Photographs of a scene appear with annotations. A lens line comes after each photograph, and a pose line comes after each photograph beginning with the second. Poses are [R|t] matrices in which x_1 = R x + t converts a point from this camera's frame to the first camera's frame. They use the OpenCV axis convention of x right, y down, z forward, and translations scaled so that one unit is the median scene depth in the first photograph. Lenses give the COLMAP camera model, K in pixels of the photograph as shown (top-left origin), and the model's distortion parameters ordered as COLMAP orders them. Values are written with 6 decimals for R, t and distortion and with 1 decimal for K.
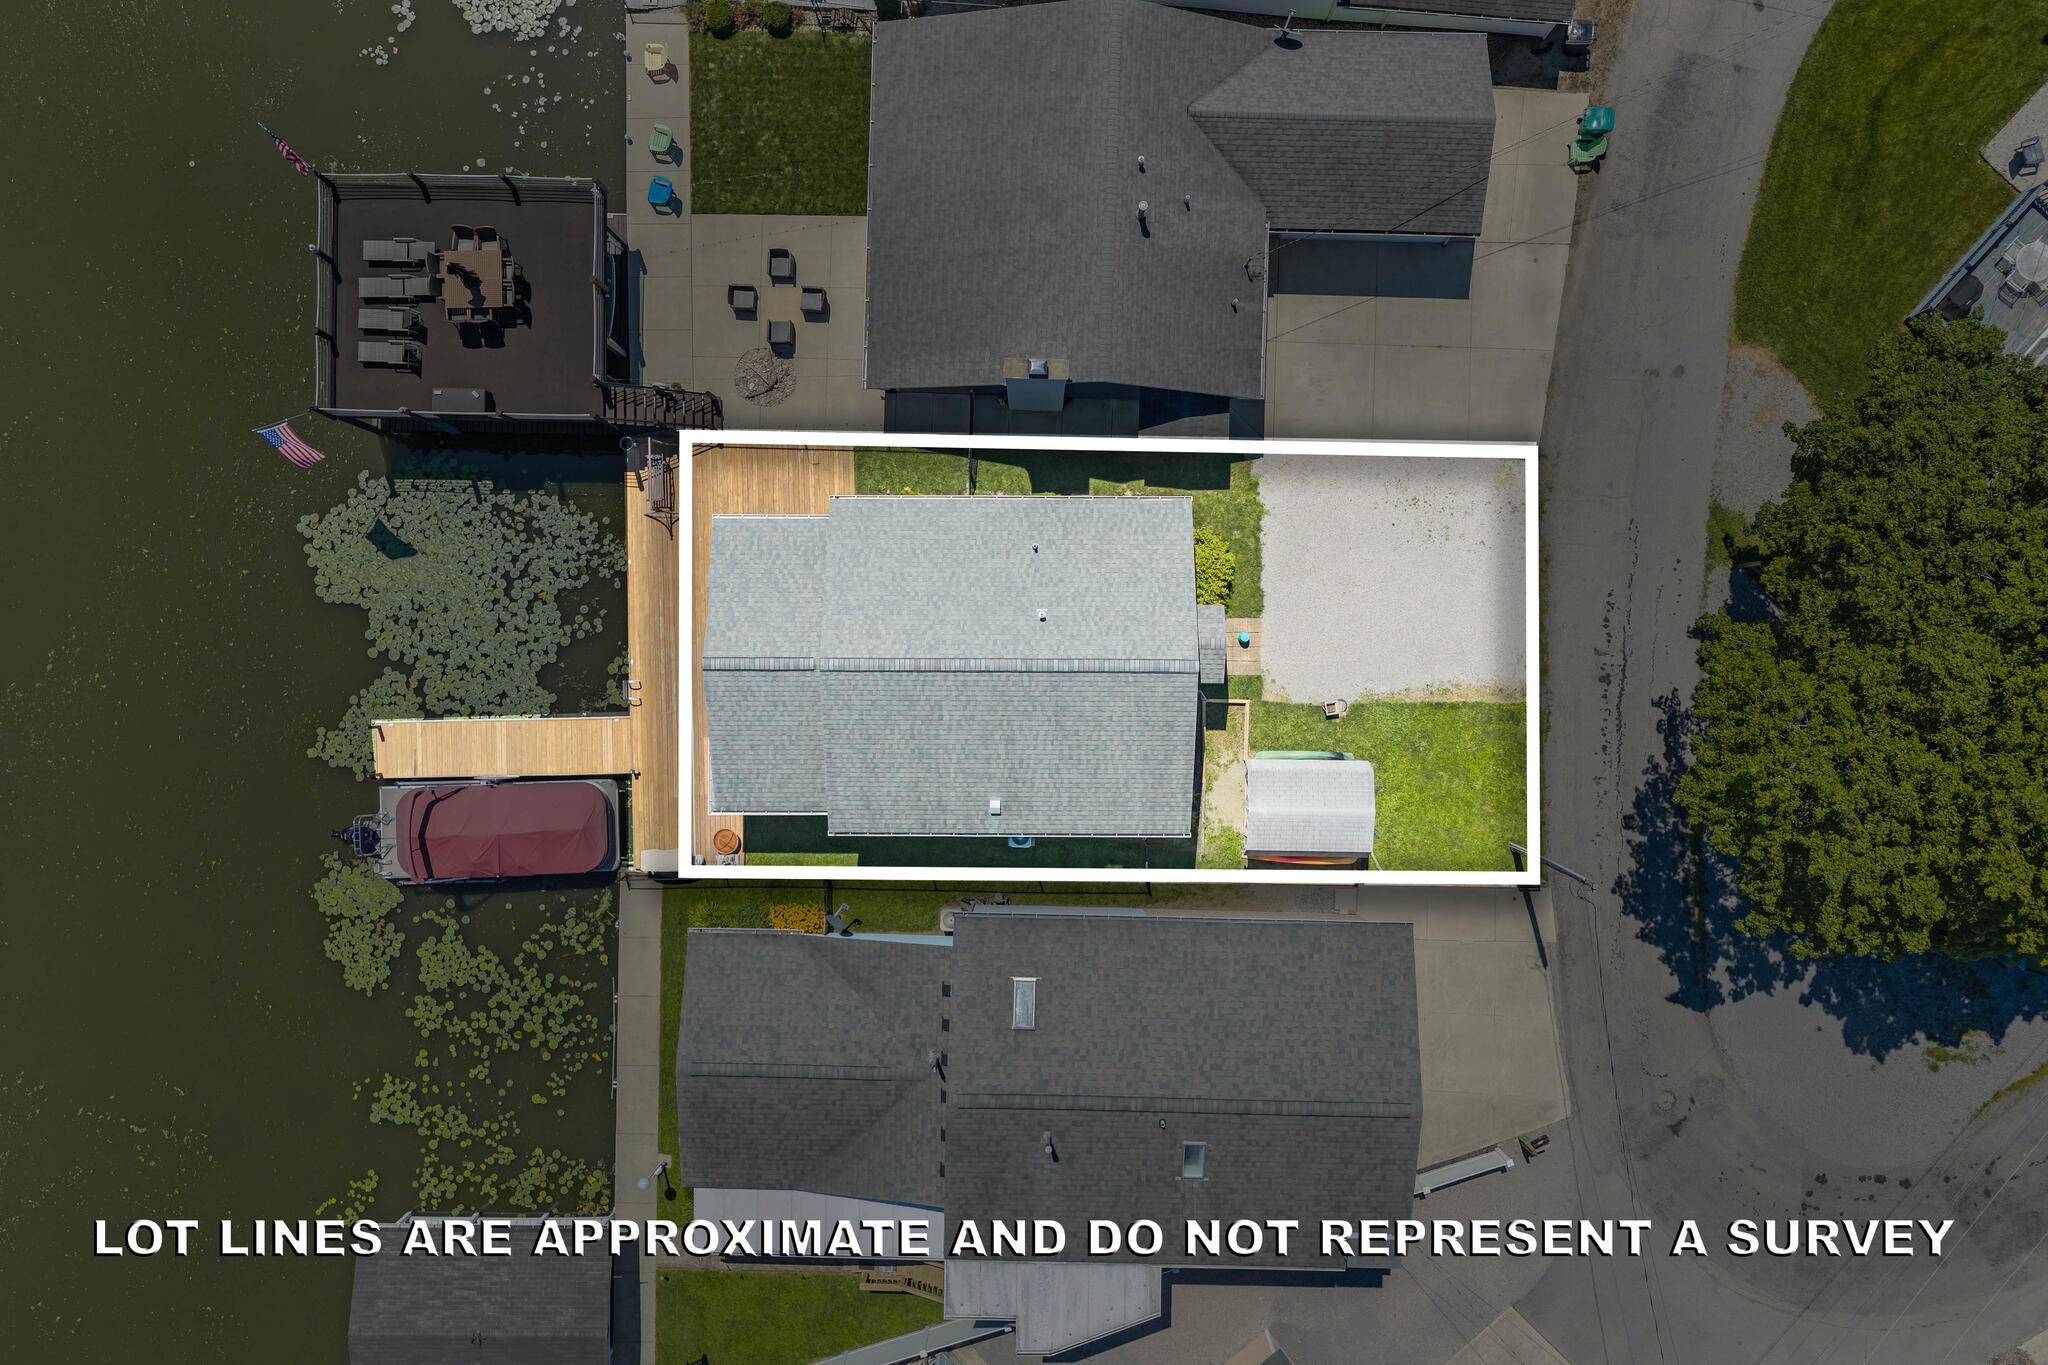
lens RADIAL K [[1657.9, 0, 1031.2], [0, 1657.9, 699.5], [0, 0, 1]] dist [0.017384, -0.036005]
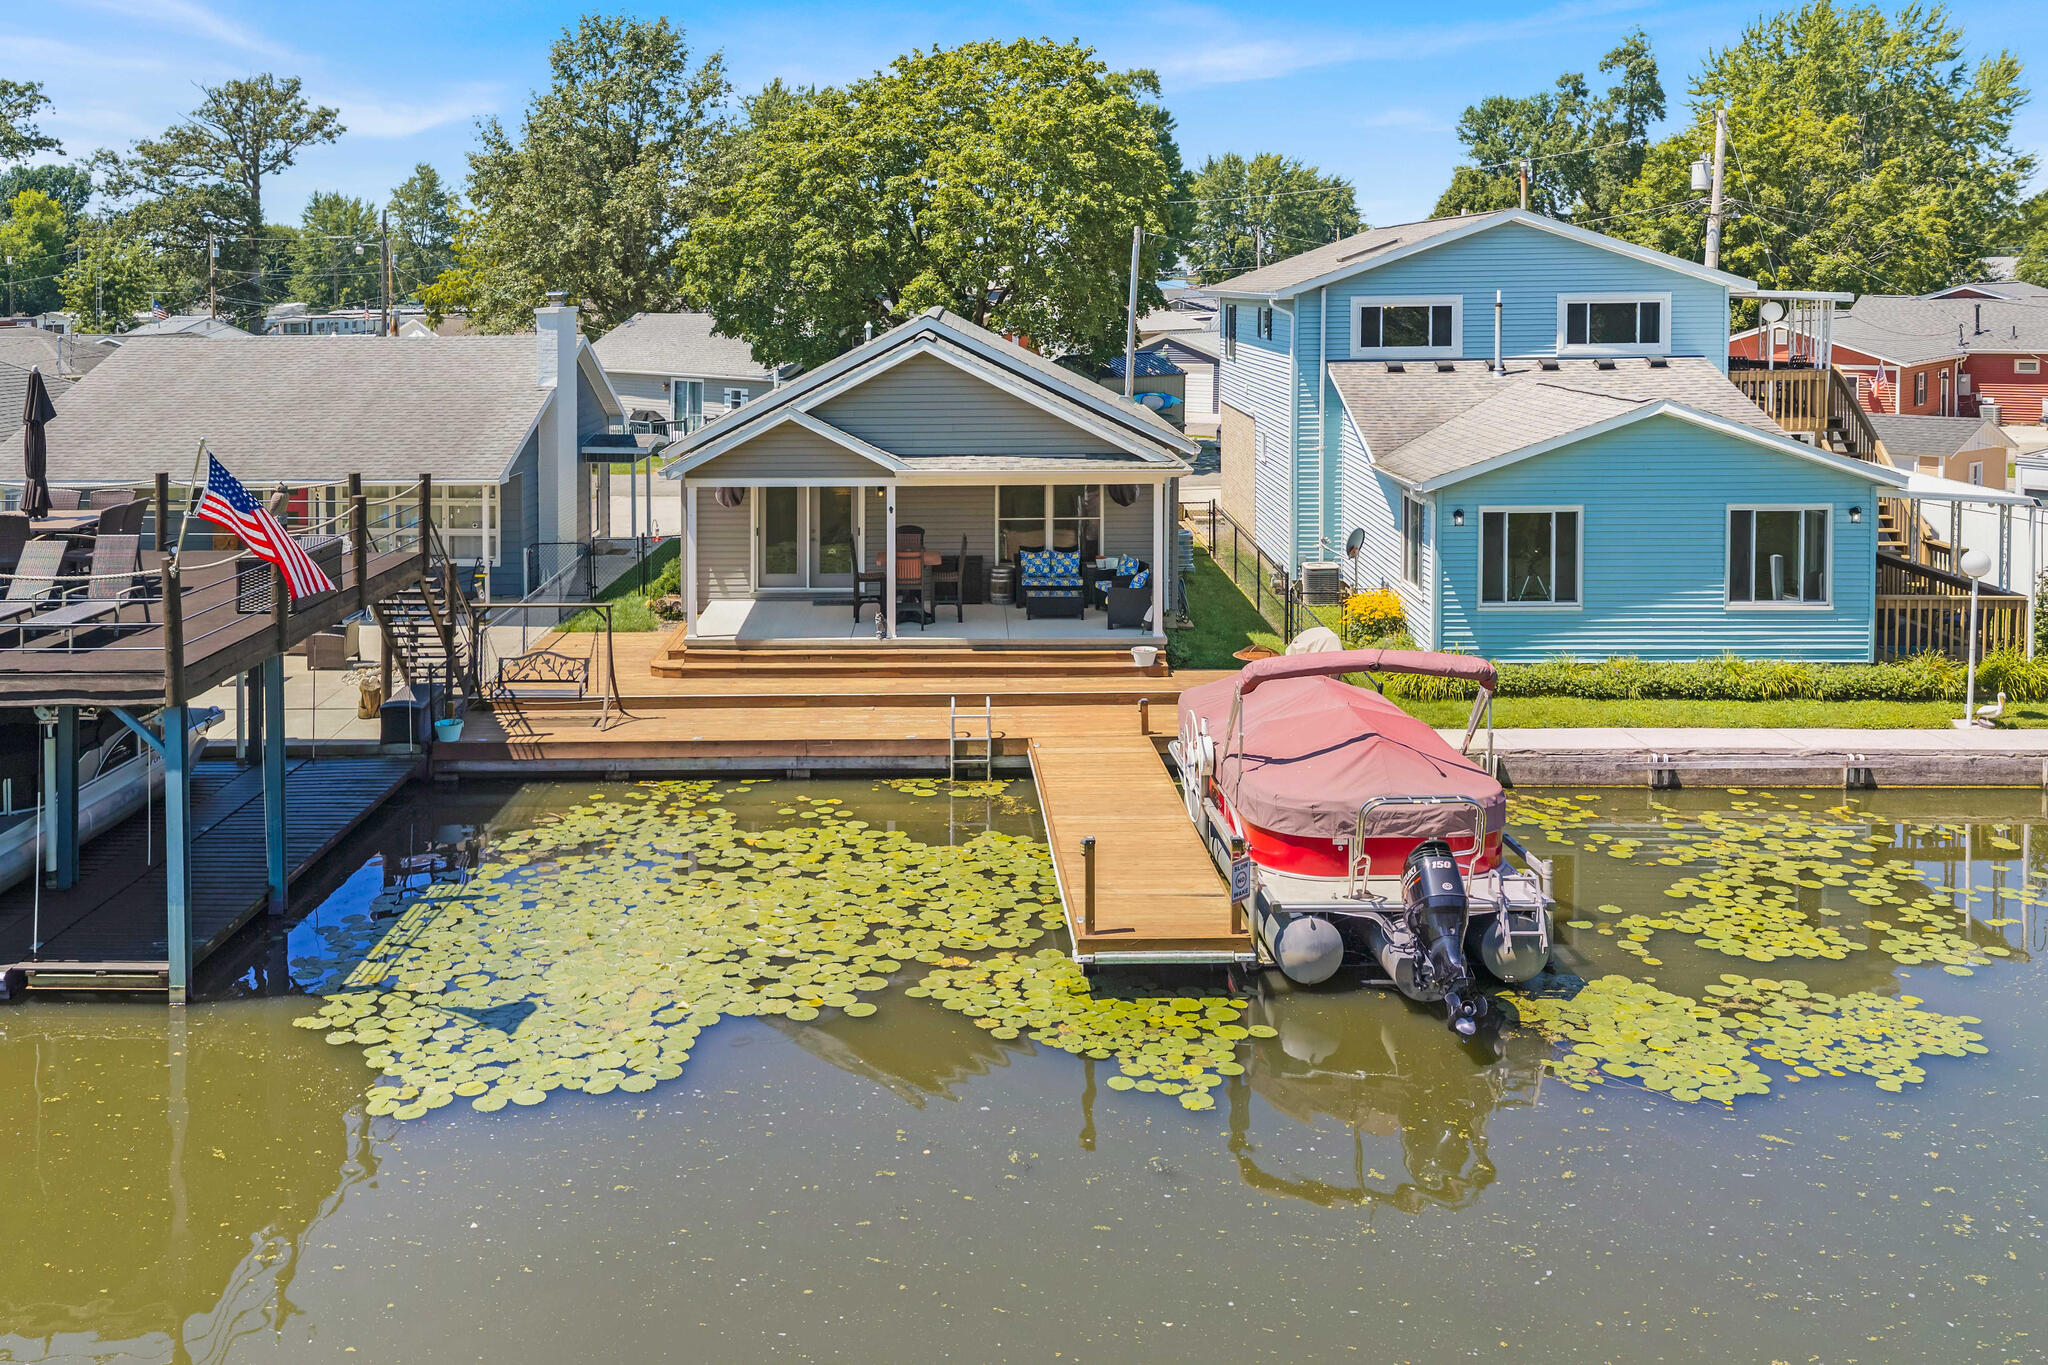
lens RADIAL K [[1766.9, 0, 915.7], [0, 1766.9, 405.0], [0, 0, 1]] dist [0.003366, -0.000110]
pose [[0.024743, -0.078125, 0.996637, -0.722603], [0.999185, -0.029867, -0.027147, -0.004937], [0.031887, 0.996496, 0.077322, 0.859539]]
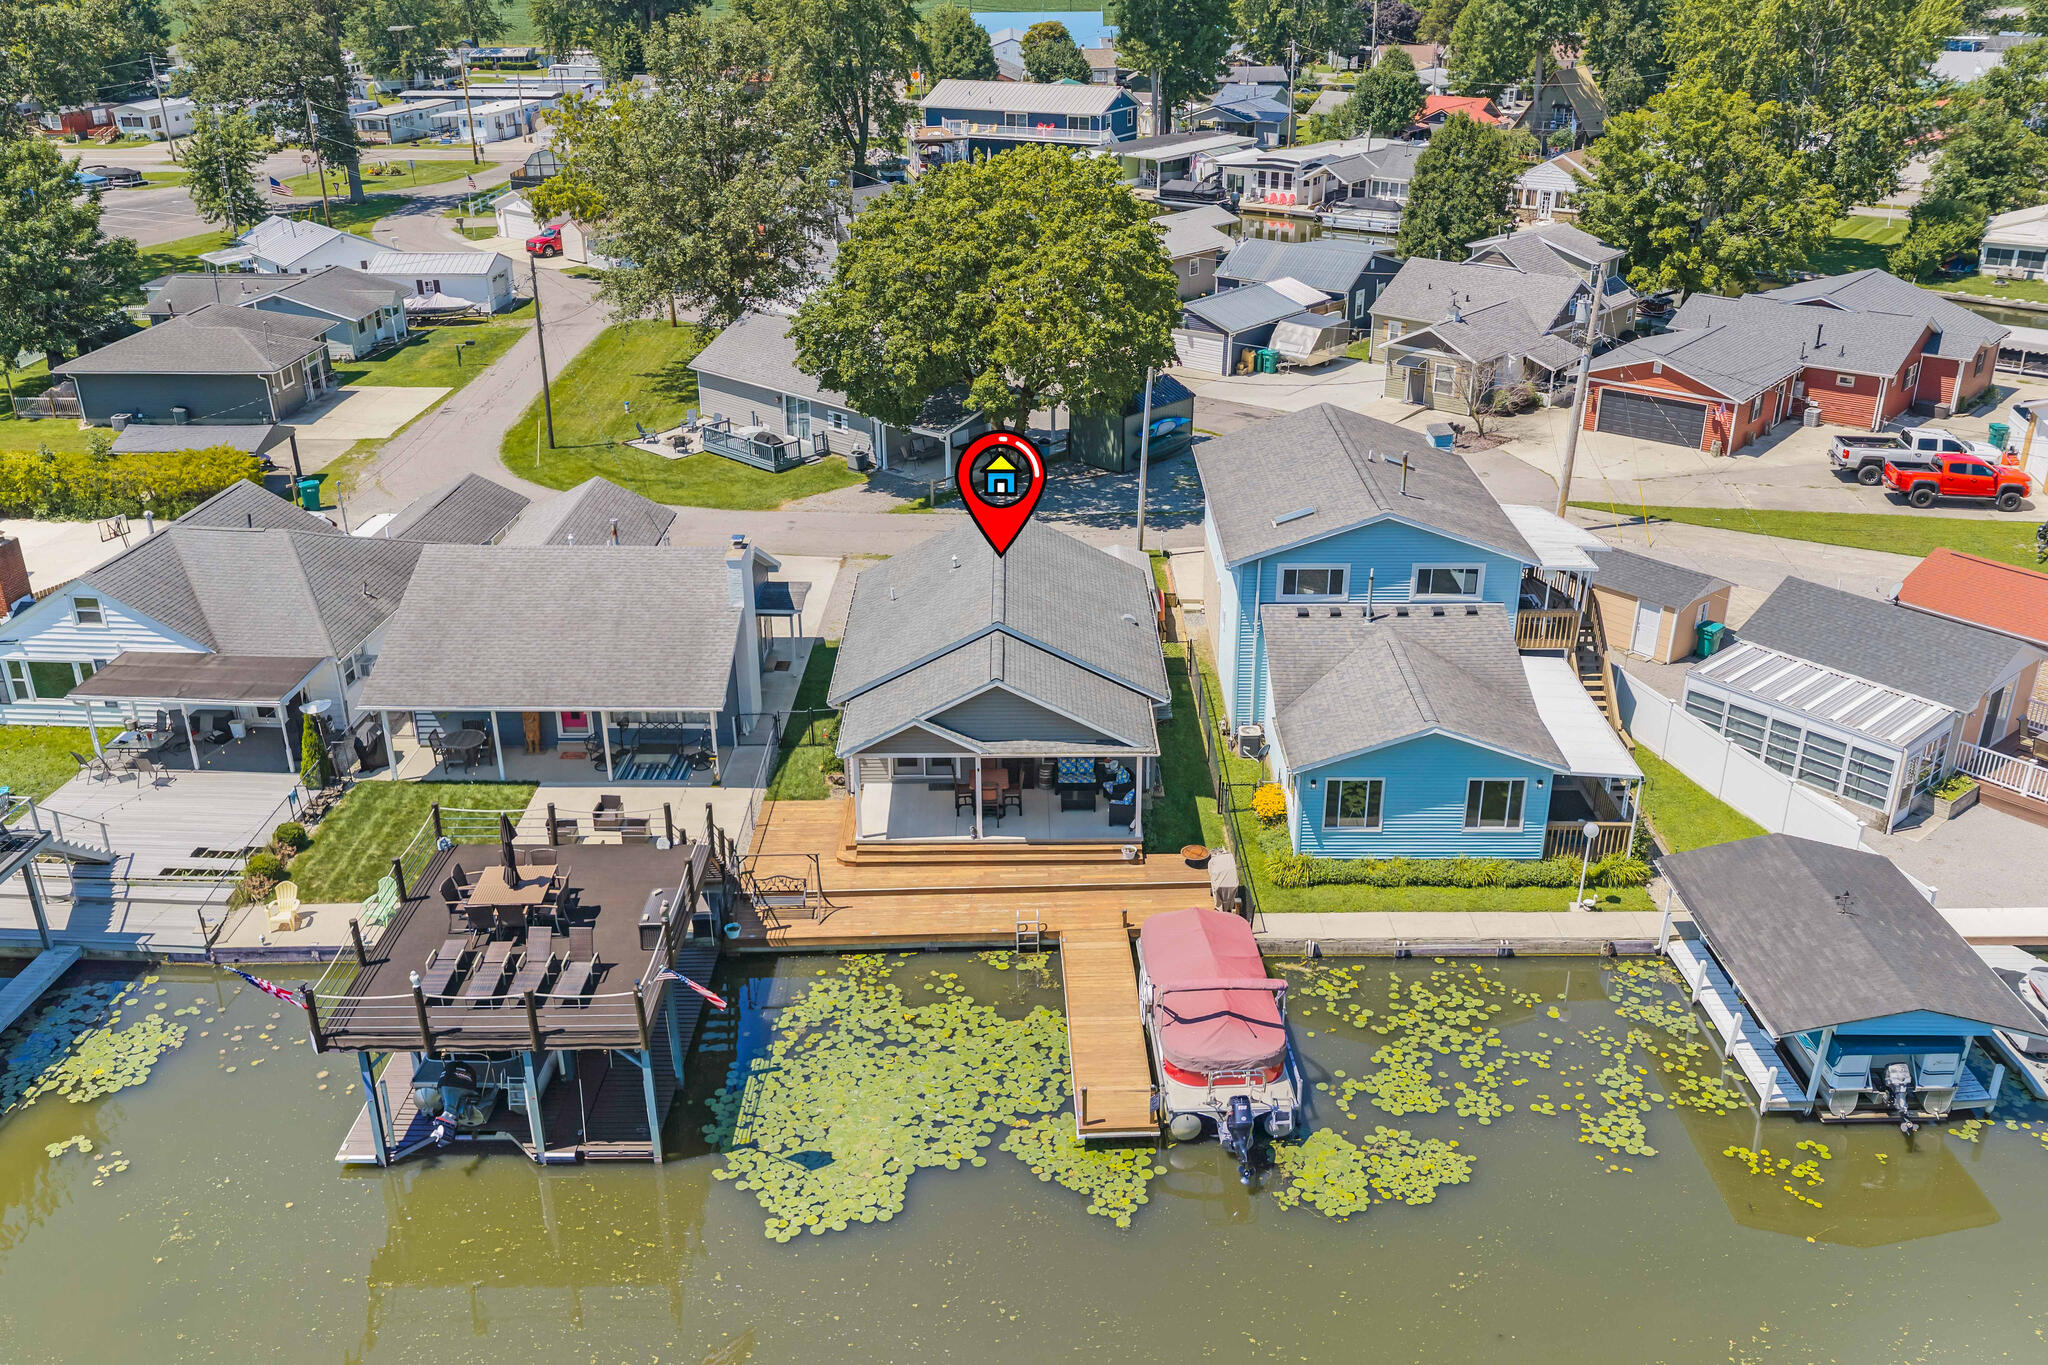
lens RADIAL K [[1657.9, 0, 1067.3], [0, 1657.9, 718.5], [0, 0, 1]] dist [0.017384, -0.036005]
pose [[-0.032496, -0.437183, 0.898785, -0.938023], [0.999324, -0.029689, 0.021690, -0.000745], [0.017202, 0.898882, 0.437852, 0.532482]]
